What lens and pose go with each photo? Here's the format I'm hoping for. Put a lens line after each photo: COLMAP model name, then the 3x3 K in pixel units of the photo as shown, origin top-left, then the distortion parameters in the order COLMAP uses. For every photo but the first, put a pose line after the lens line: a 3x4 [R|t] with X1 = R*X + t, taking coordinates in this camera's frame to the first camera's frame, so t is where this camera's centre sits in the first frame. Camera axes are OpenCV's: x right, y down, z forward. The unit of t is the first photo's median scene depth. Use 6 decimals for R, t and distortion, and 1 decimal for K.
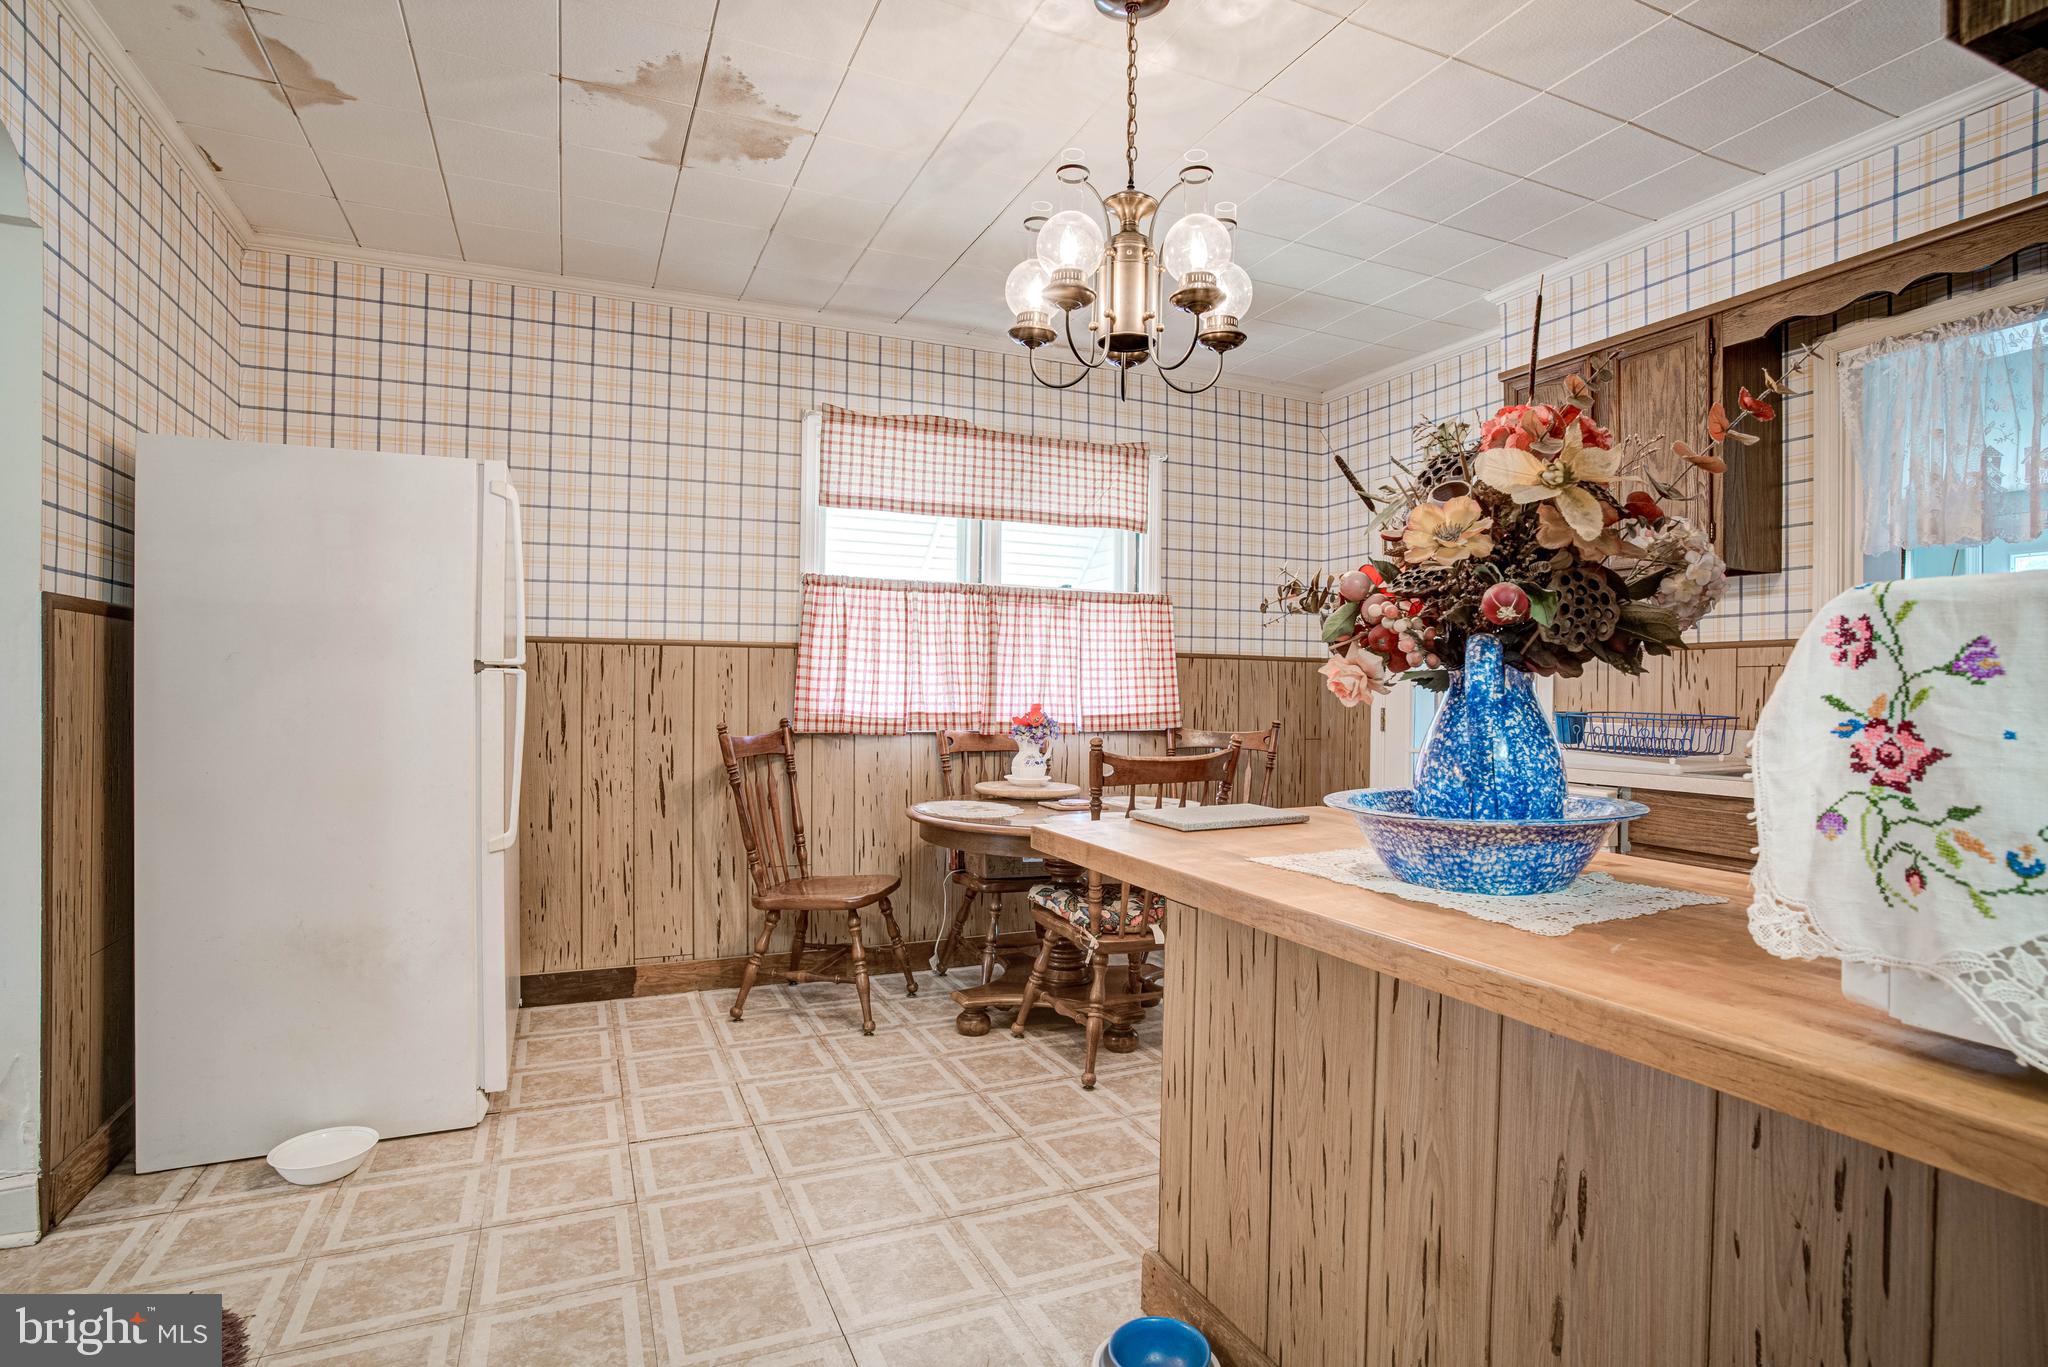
lens RADIAL K [[1004.1, 0, 1013.9], [0, 1004.1, 691.3], [0, 0, 1]] dist [-0.036541, 0.000290]
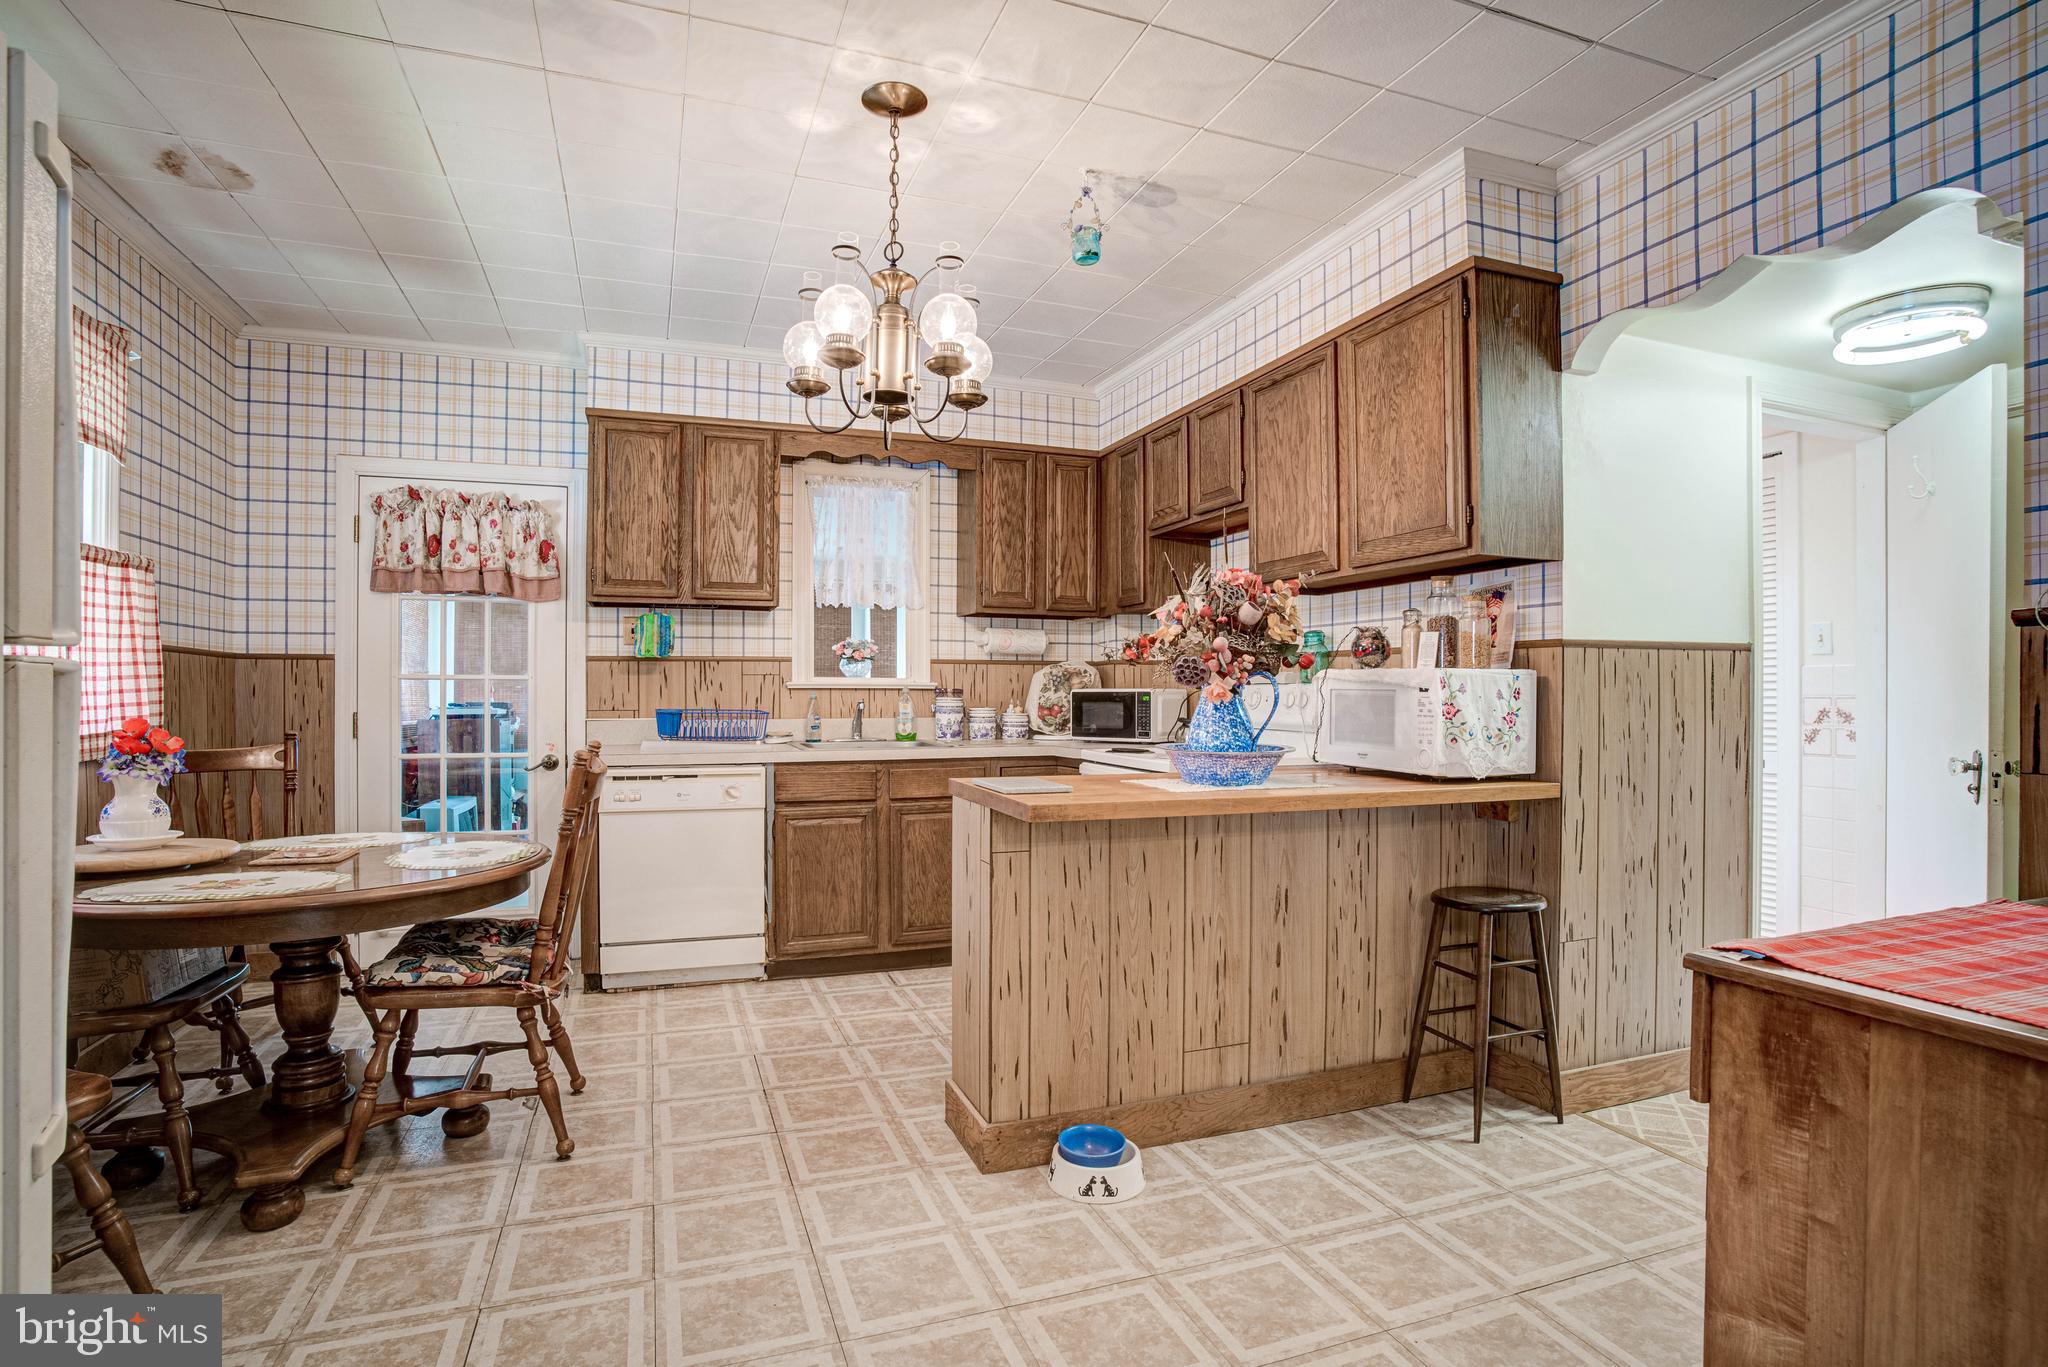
lens RADIAL K [[1004.1, 0, 1006.4], [0, 1004.1, 693.6], [0, 0, 1]] dist [-0.036541, 0.000290]
pose [[0.085405, -0.009743, 0.996299, -0.788975], [0.001983, 0.999952, 0.009609, -0.012517], [-0.996344, 0.001155, 0.085420, 0.582924]]
